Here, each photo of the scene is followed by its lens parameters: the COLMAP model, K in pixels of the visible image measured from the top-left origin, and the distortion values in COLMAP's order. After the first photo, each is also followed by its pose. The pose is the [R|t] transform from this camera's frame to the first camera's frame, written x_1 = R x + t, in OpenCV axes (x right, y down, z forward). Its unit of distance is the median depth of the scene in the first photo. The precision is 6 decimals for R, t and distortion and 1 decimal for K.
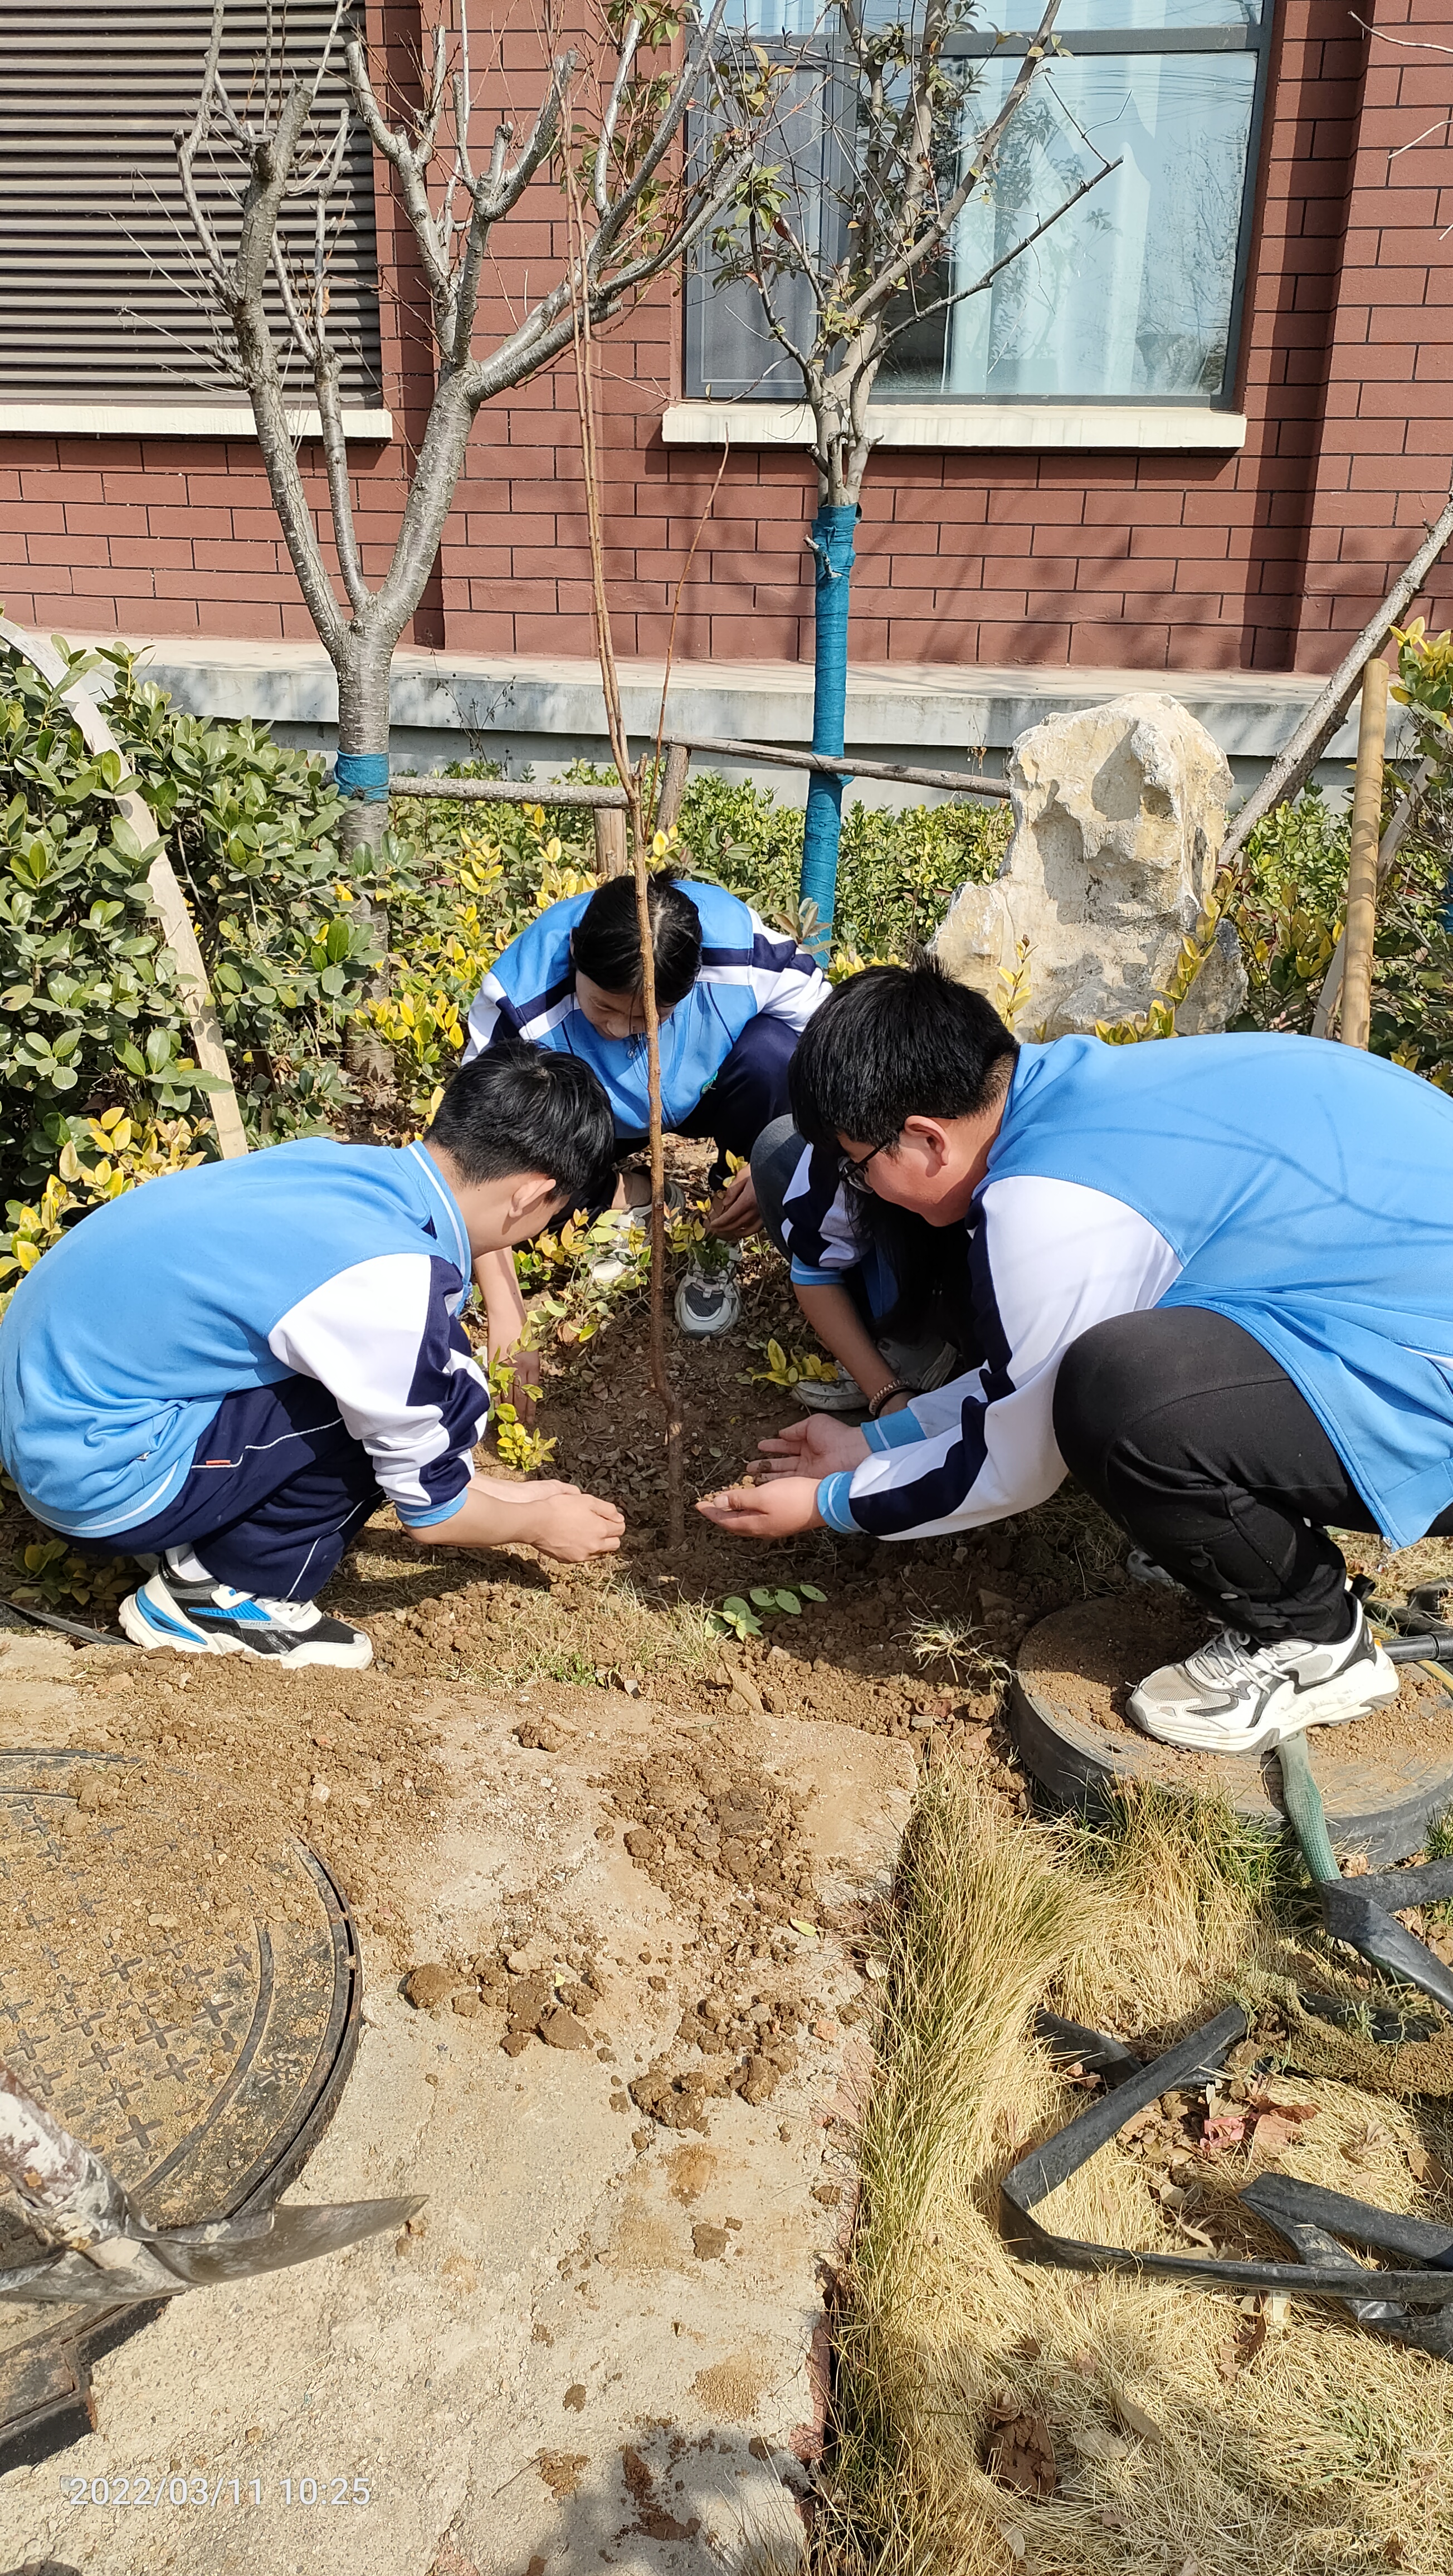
lens RADIAL K [[1906.1, 0, 746.0], [0, 1906.1, 1307.2], [0, 0, 1]] dist [0.028307, -0.018469]
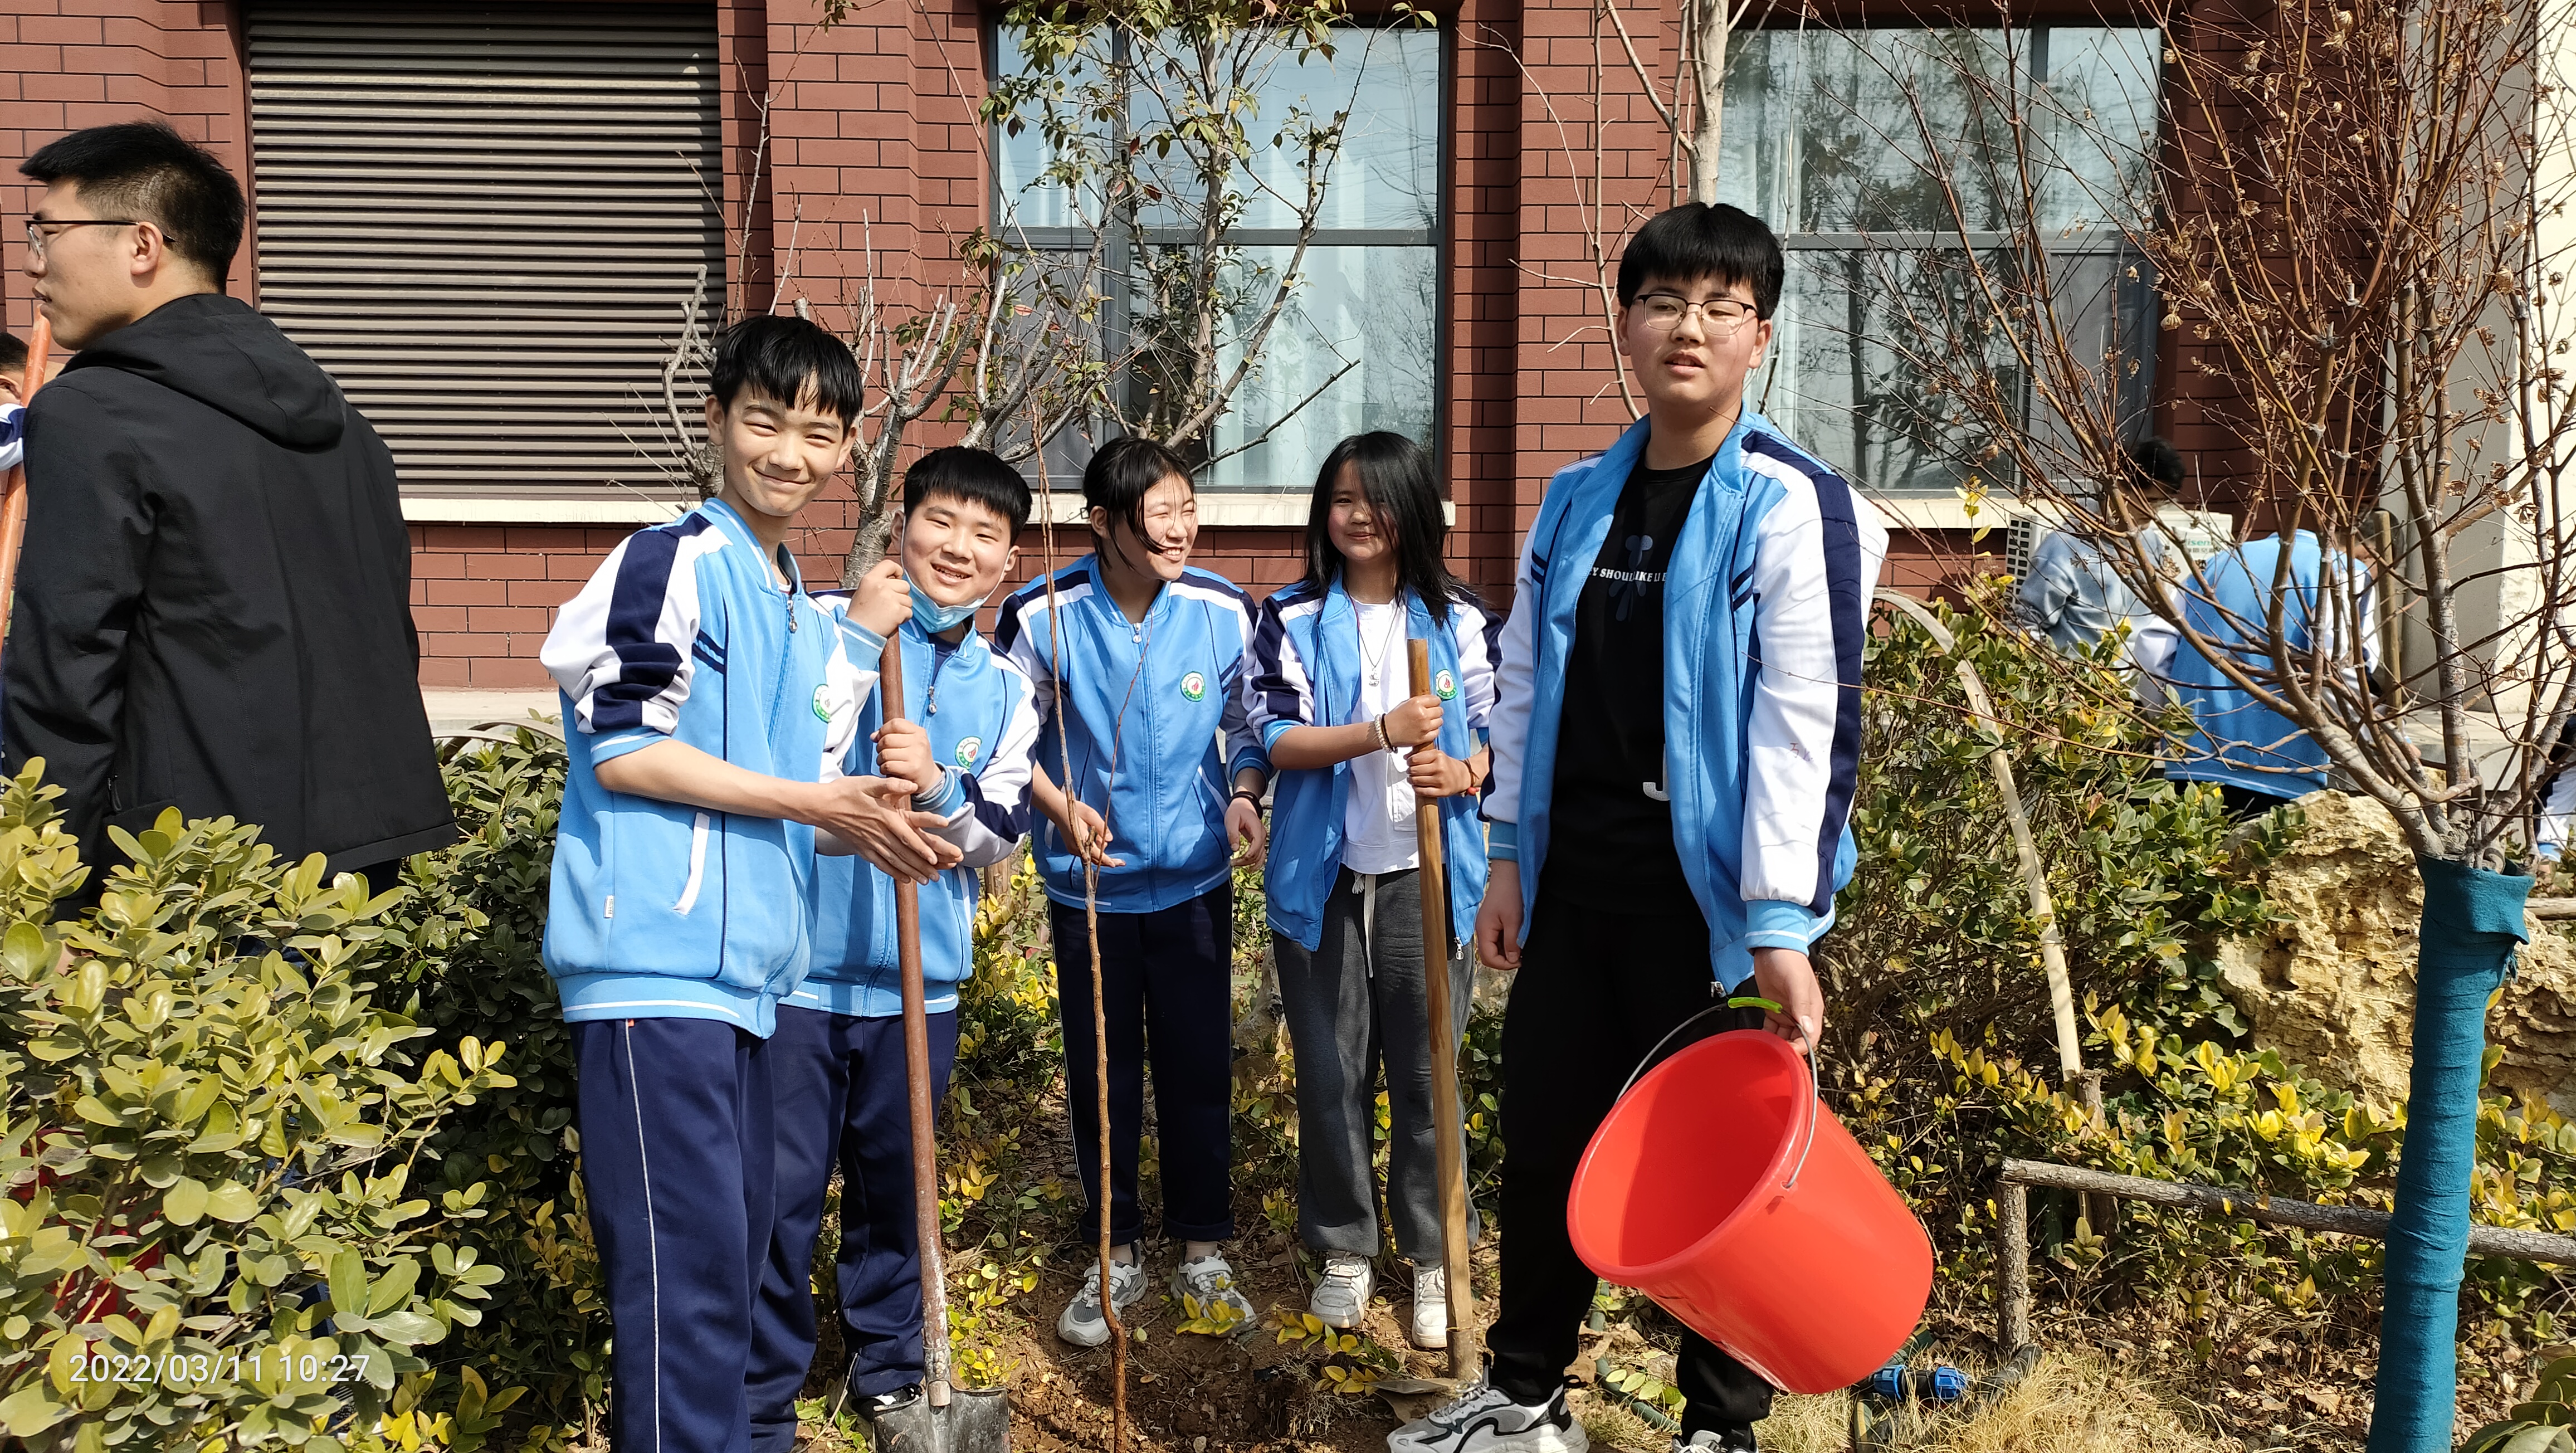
lens RADIAL K [[1906.1, 0, 1305.0], [0, 1906.1, 721.9], [0, 0, 1]] dist [0.028307, -0.018469]
pose [[0.986154, -0.026728, 0.163664, -0.082600], [0.073000, 0.956125, -0.283718, 0.027912], [-0.148900, 0.291737, 0.944838, -0.222769]]
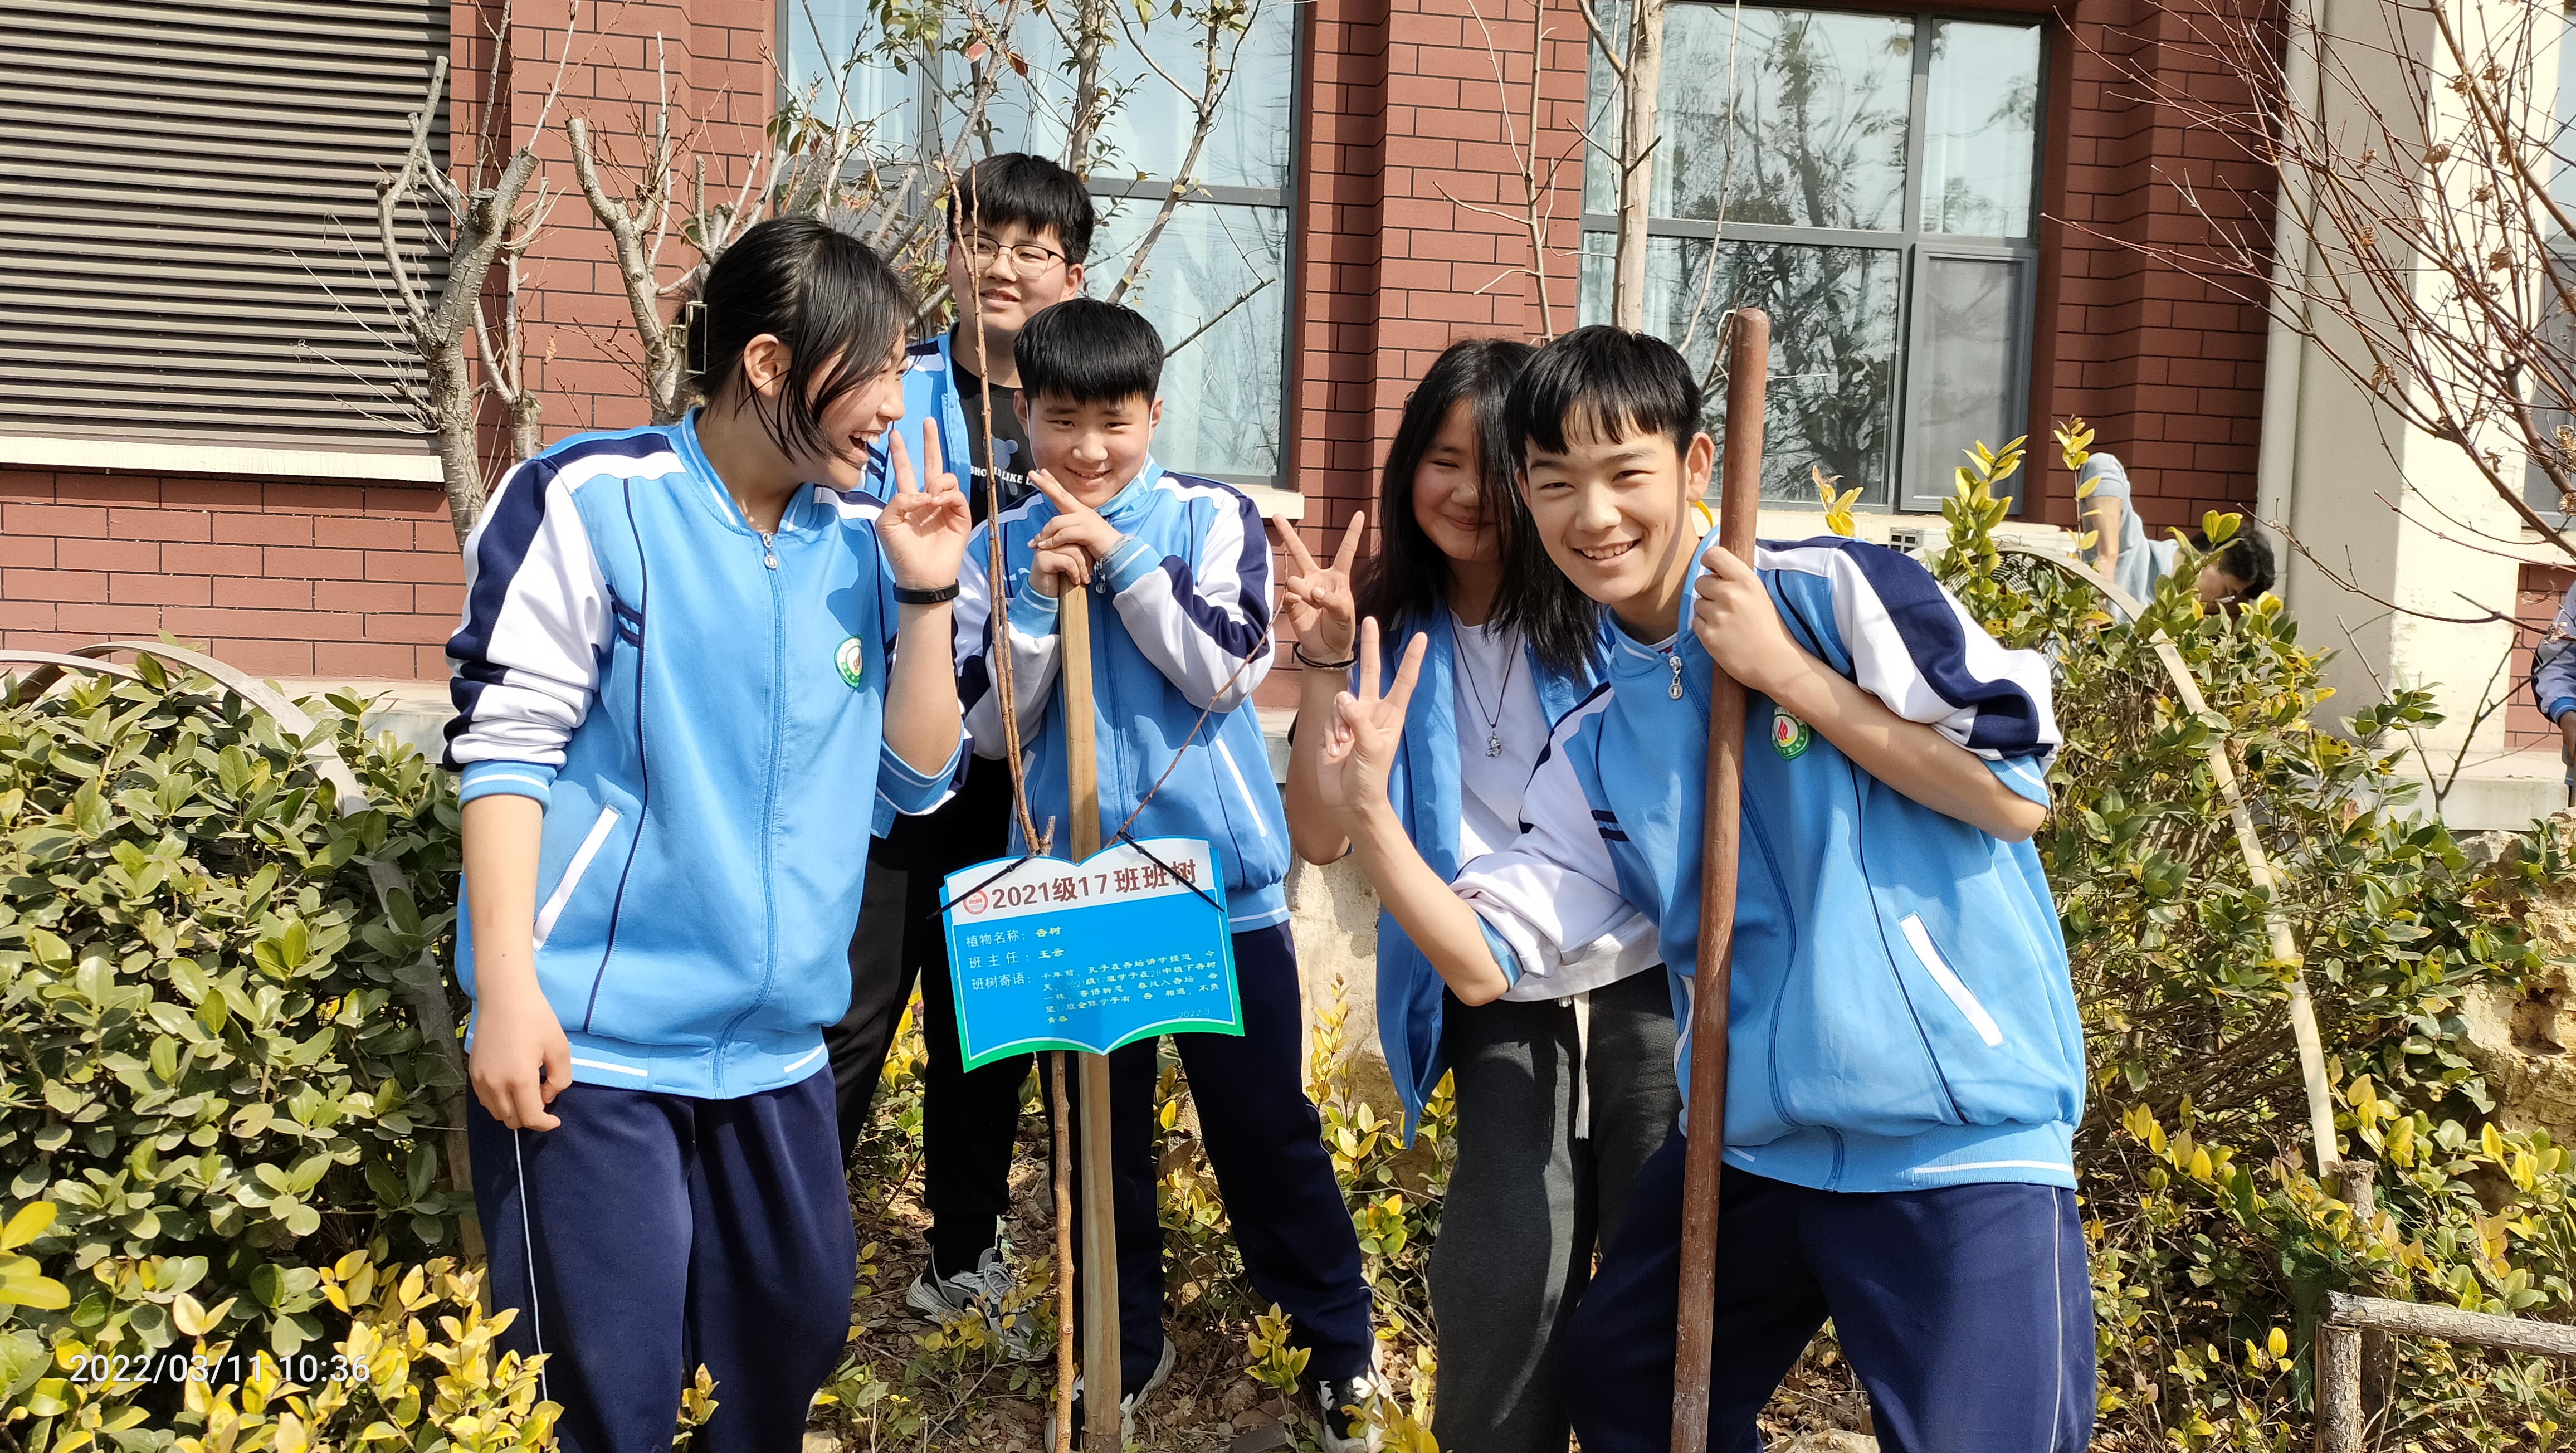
lens RADIAL K [[1906.1, 0, 1304.1], [0, 1906.1, 745.3], [0, 0, 1]] dist [0.028307, -0.018469]
pose [[0.954729, -0.005270, 0.297429, -0.140971], [0.093420, 0.954572, -0.282958, -0.032146], [-0.282426, 0.297935, 0.911850, 0.085460]]
